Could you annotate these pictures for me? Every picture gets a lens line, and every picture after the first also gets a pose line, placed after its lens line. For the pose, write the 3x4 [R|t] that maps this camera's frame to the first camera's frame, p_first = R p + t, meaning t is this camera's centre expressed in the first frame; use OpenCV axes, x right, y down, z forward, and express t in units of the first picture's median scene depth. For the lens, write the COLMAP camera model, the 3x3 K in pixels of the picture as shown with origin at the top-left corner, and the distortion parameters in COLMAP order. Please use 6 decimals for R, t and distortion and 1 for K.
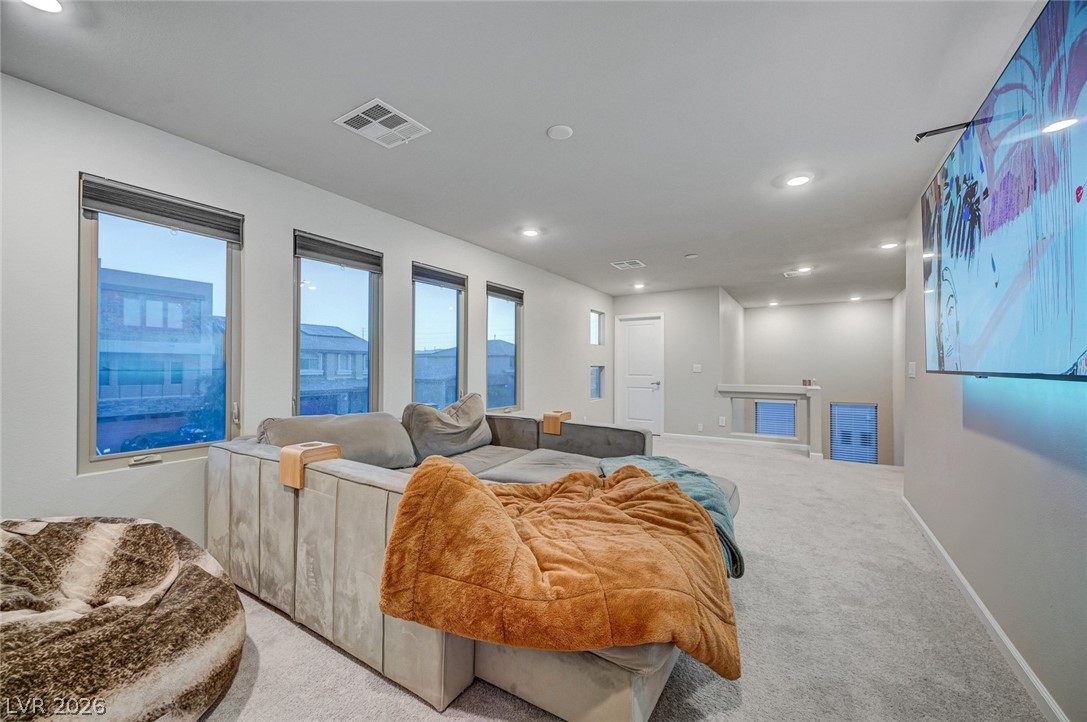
lens RADIAL K [[428.9, 0, 543.8], [0, 428.9, 364.8], [0, 0, 1]] dist [-0.001720, -0.000127]
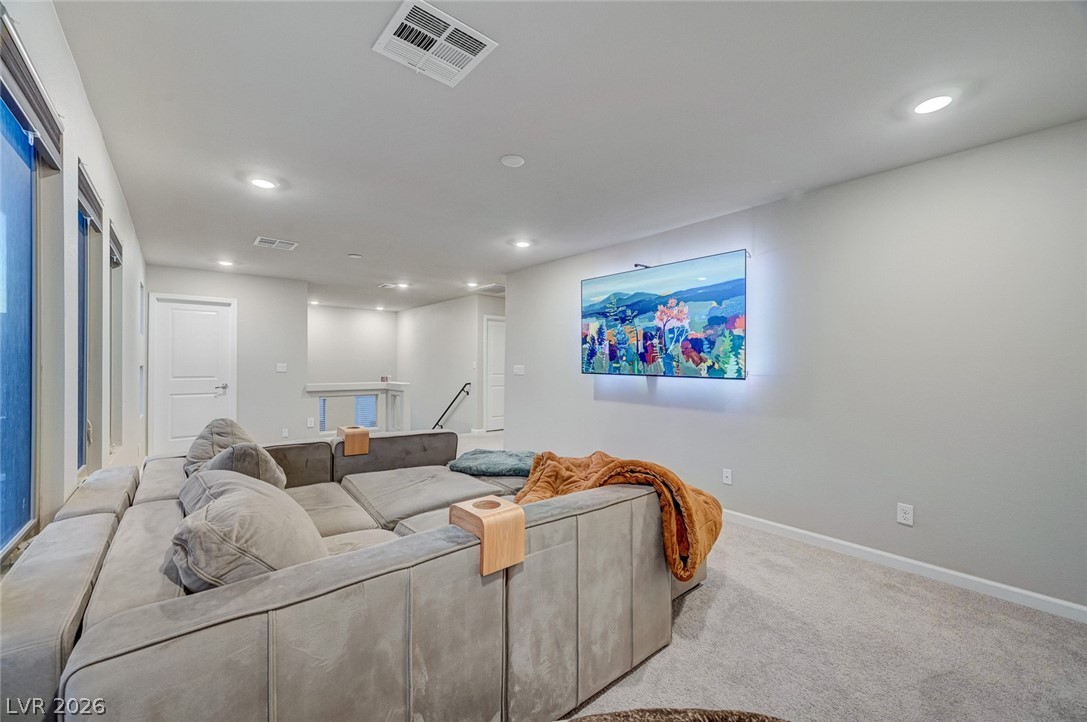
lens RADIAL K [[428.9, 0, 543.8], [0, 428.9, 364.8], [0, 0, 1]] dist [-0.001720, -0.000127]
pose [[0.299013, -0.006294, 0.954228, -0.431280], [-0.010534, 0.999896, 0.009896, -0.015886], [-0.954191, -0.013011, 0.298915, 0.267053]]
